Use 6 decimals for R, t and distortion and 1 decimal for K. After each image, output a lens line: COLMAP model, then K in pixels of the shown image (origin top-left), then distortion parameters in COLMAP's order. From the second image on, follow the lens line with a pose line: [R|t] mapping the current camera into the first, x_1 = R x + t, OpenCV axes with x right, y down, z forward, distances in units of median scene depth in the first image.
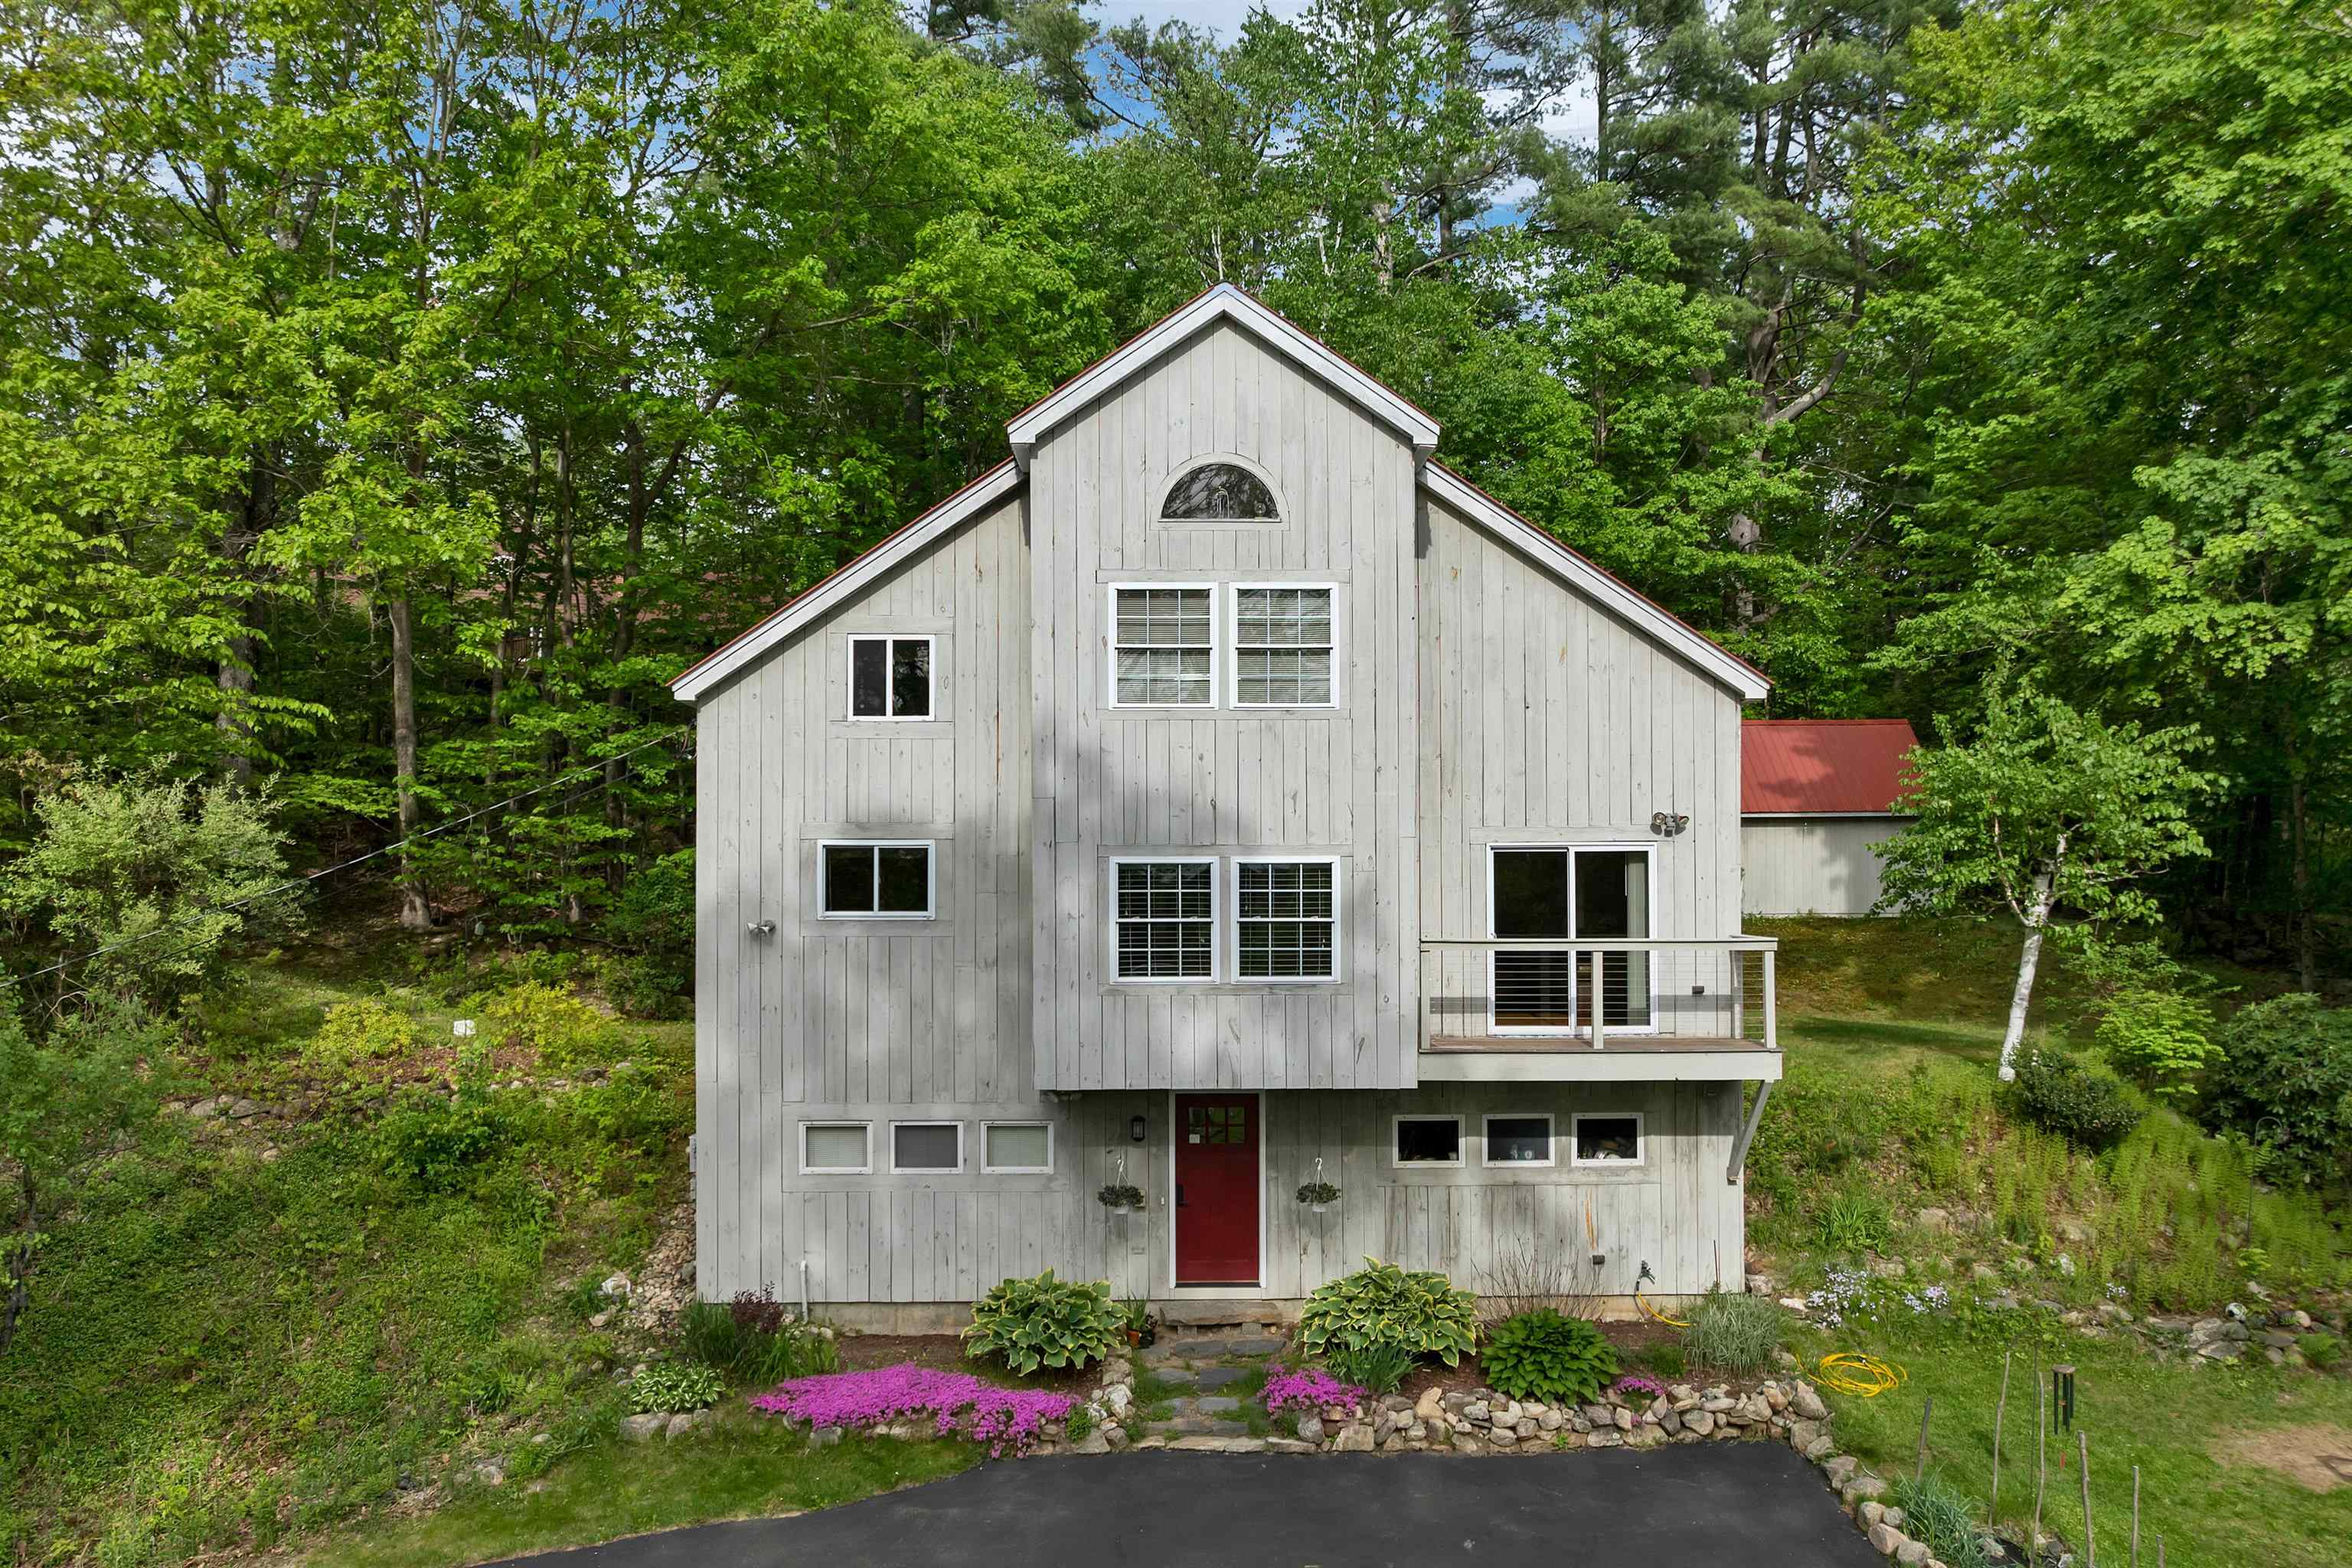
lens RADIAL K [[1709.0, 0, 1178.1], [0, 1709.0, 804.1], [0, 0, 1]] dist [-0.028800, -0.009757]
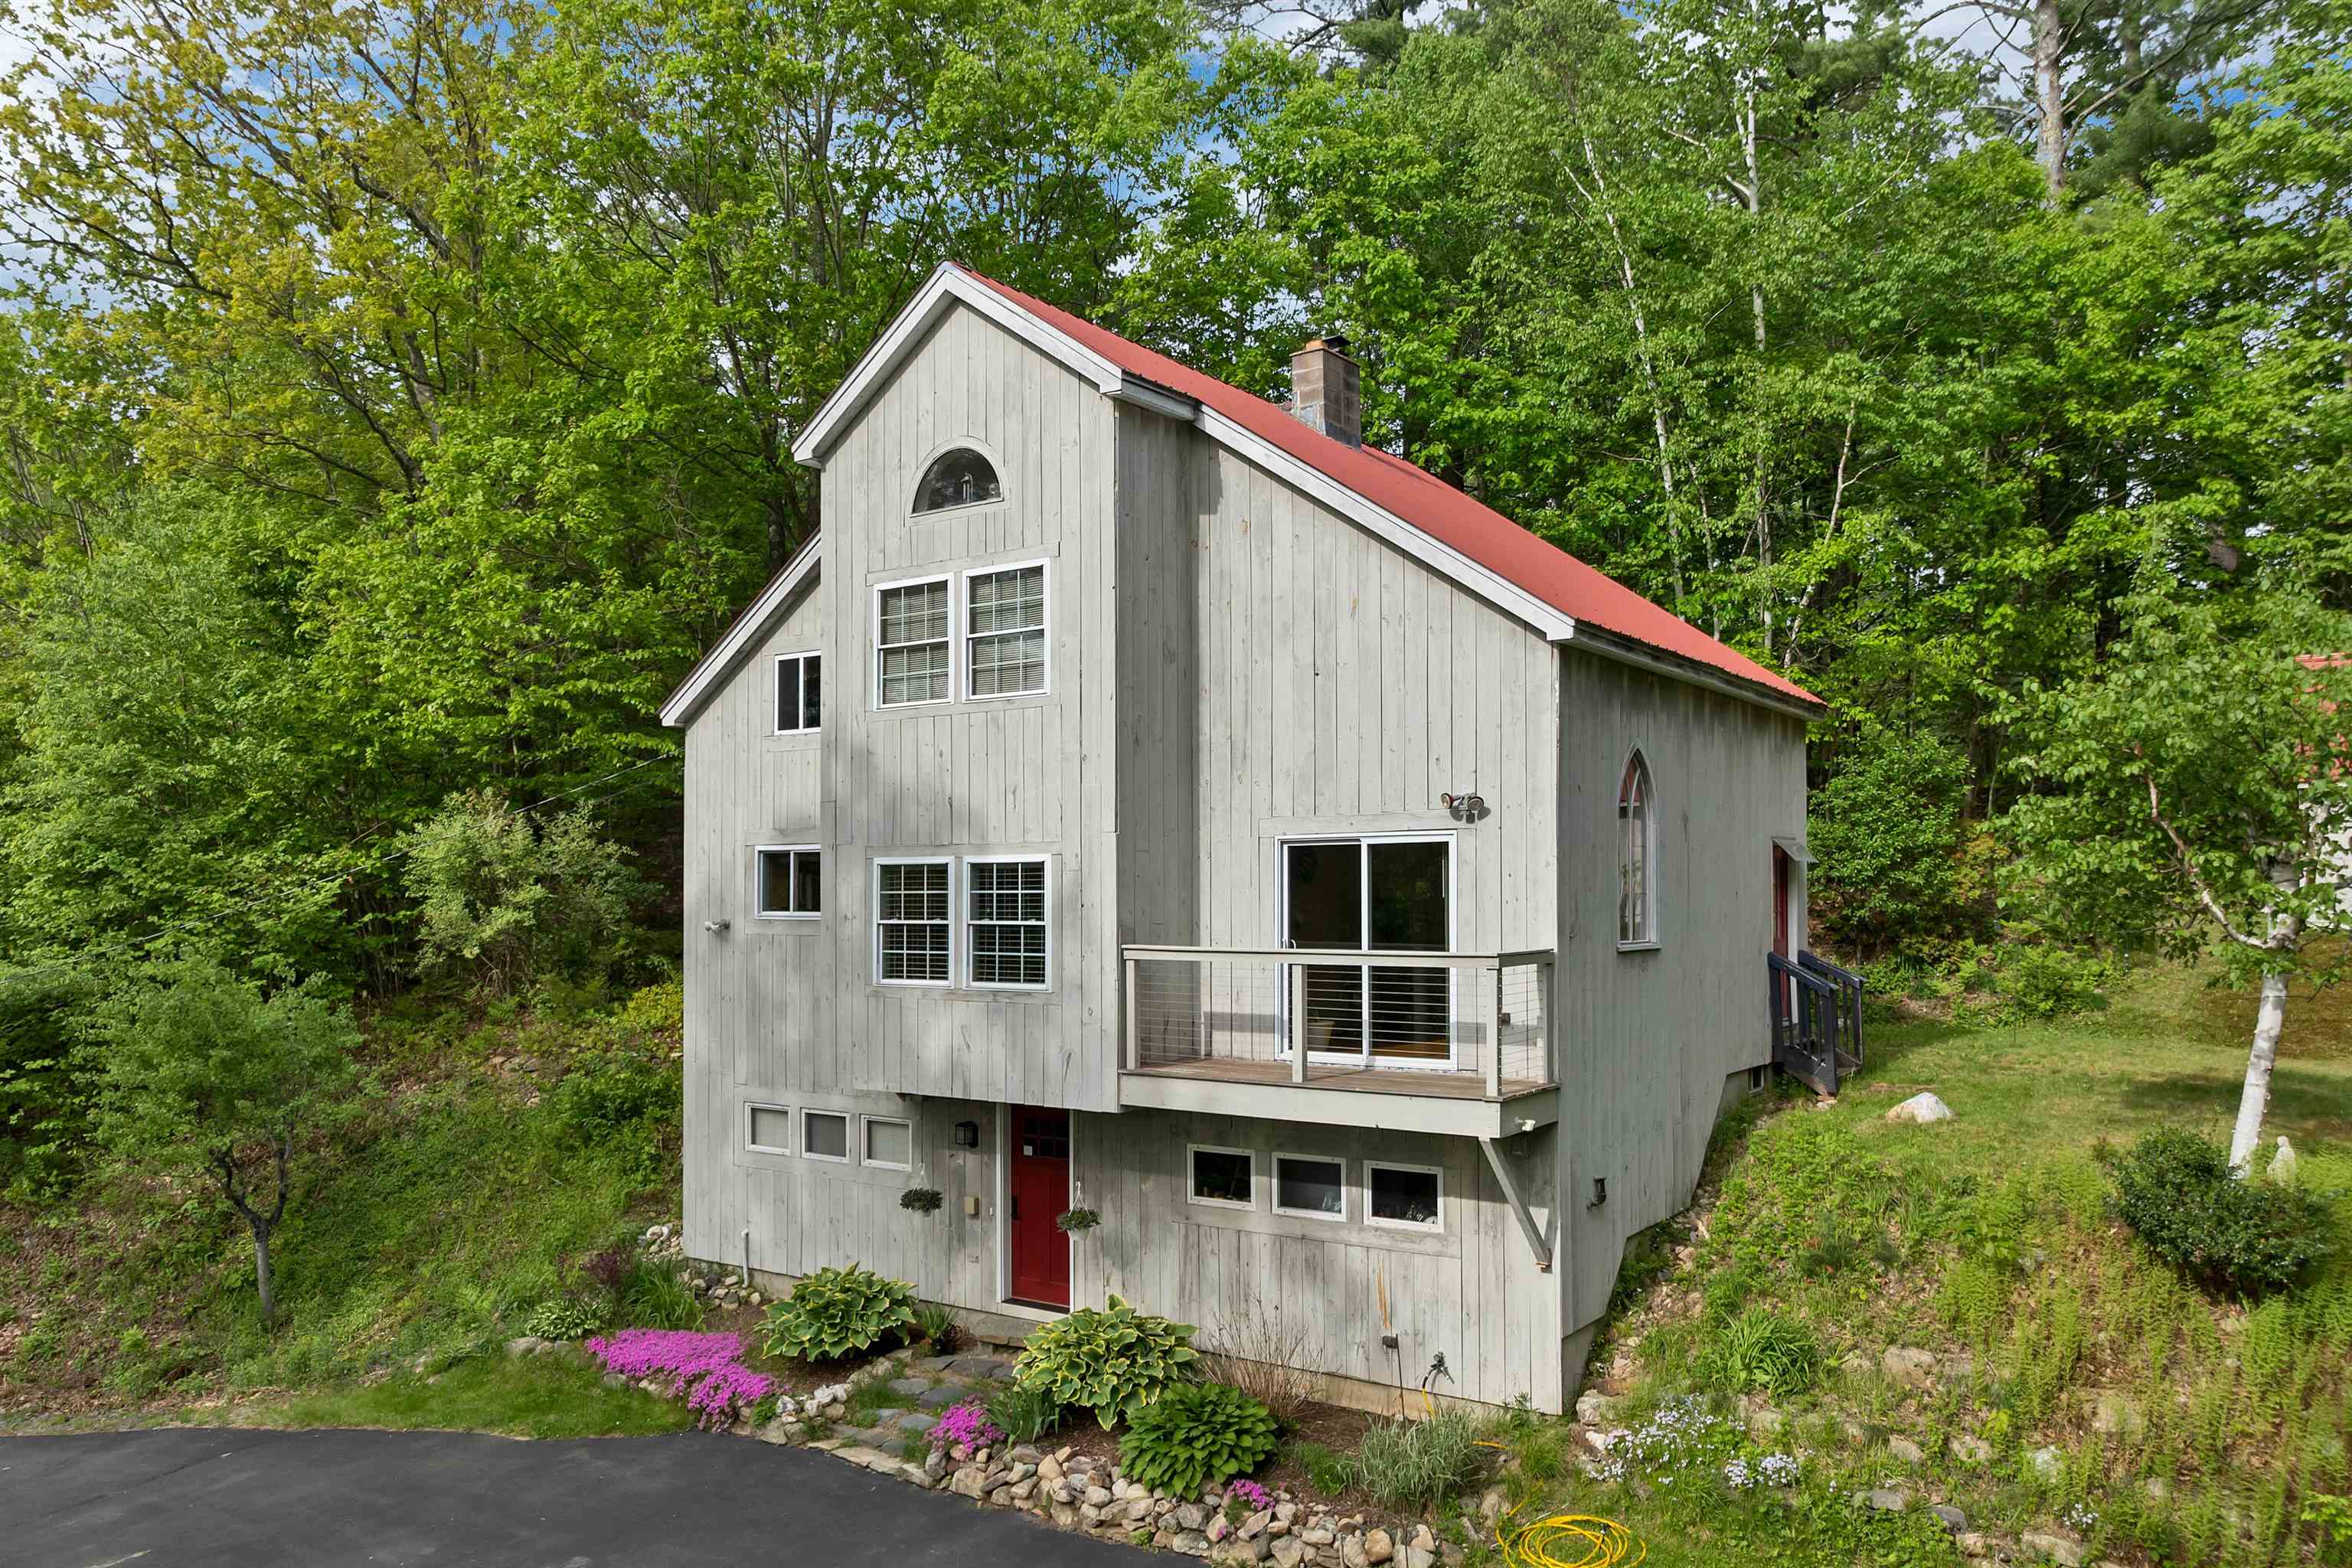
lens RADIAL K [[1709.0, 0, 1164.0], [0, 1709.0, 799.7], [0, 0, 1]] dist [-0.028800, -0.009757]
pose [[0.802555, -0.033343, -0.595646, 0.656664], [0.031481, 0.999413, -0.013529, 0.014719], [0.595747, -0.007894, 0.803133, 0.280592]]
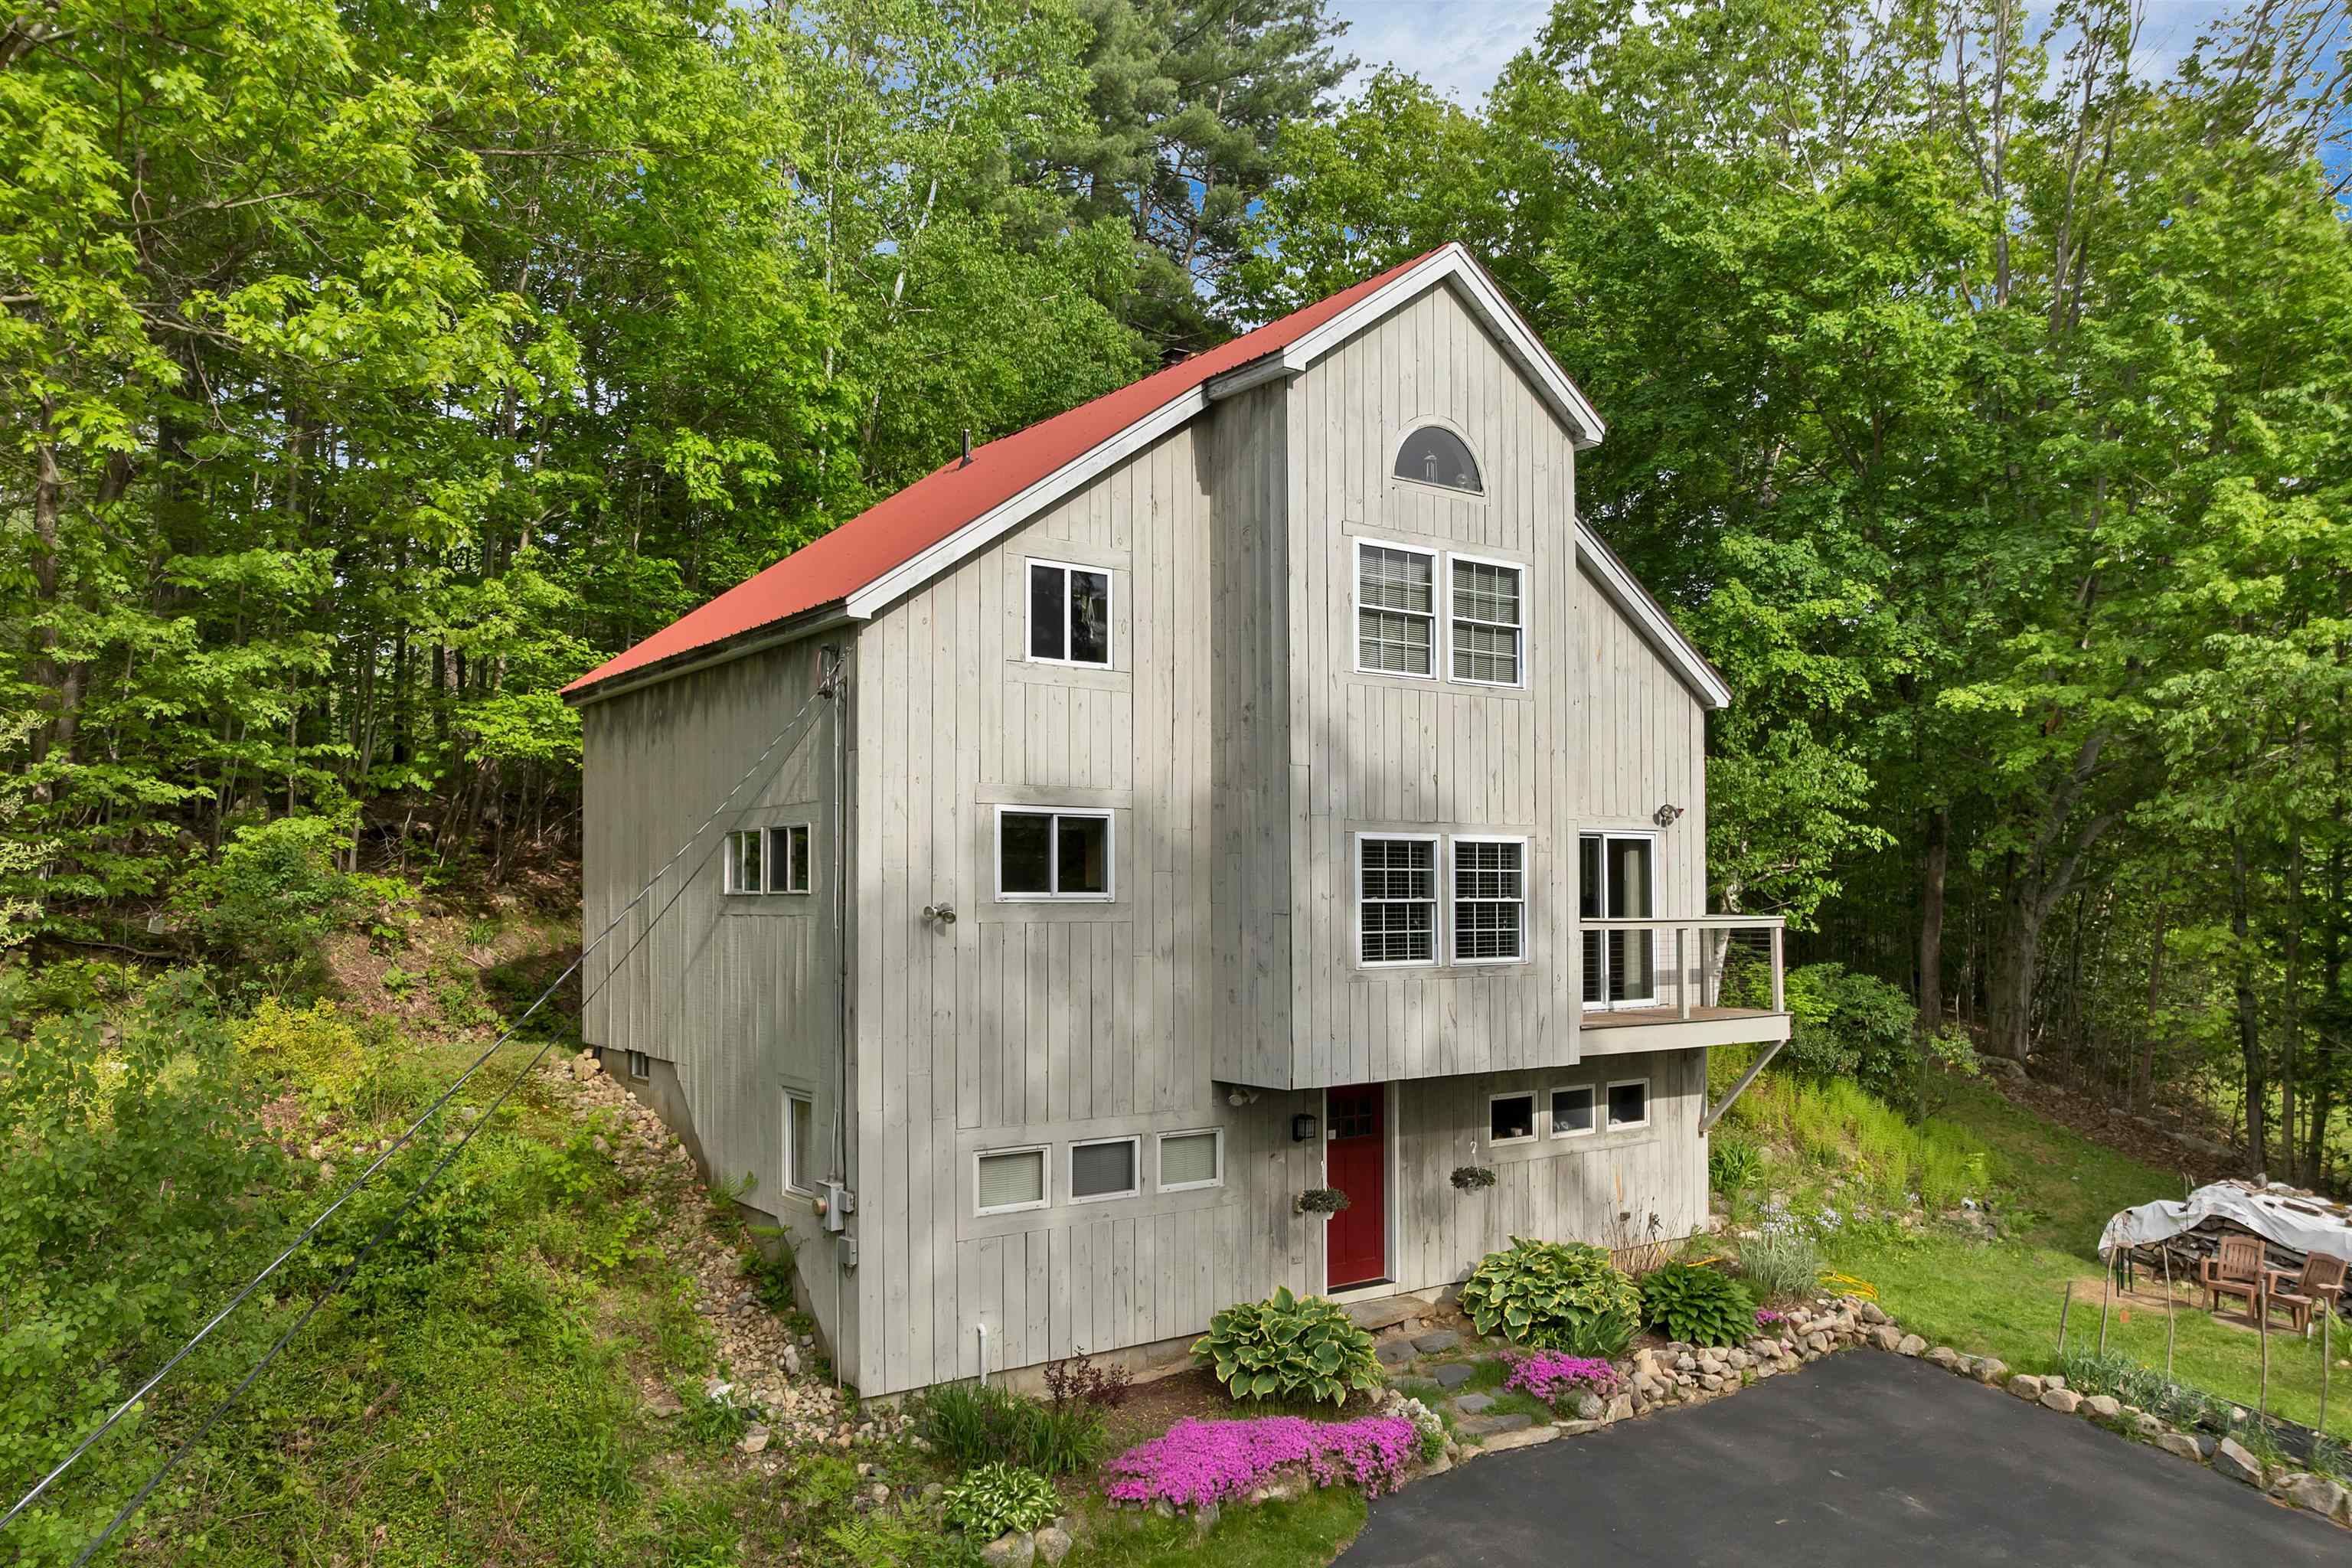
lens RADIAL K [[1709.0, 0, 1191.8], [0, 1709.0, 808.2], [0, 0, 1]] dist [-0.028800, -0.009757]
pose [[0.810696, 0.031983, 0.584593, -0.616672], [-0.028655, 0.999478, -0.014943, 0.032494], [-0.584766, -0.004637, 0.811189, 0.285497]]
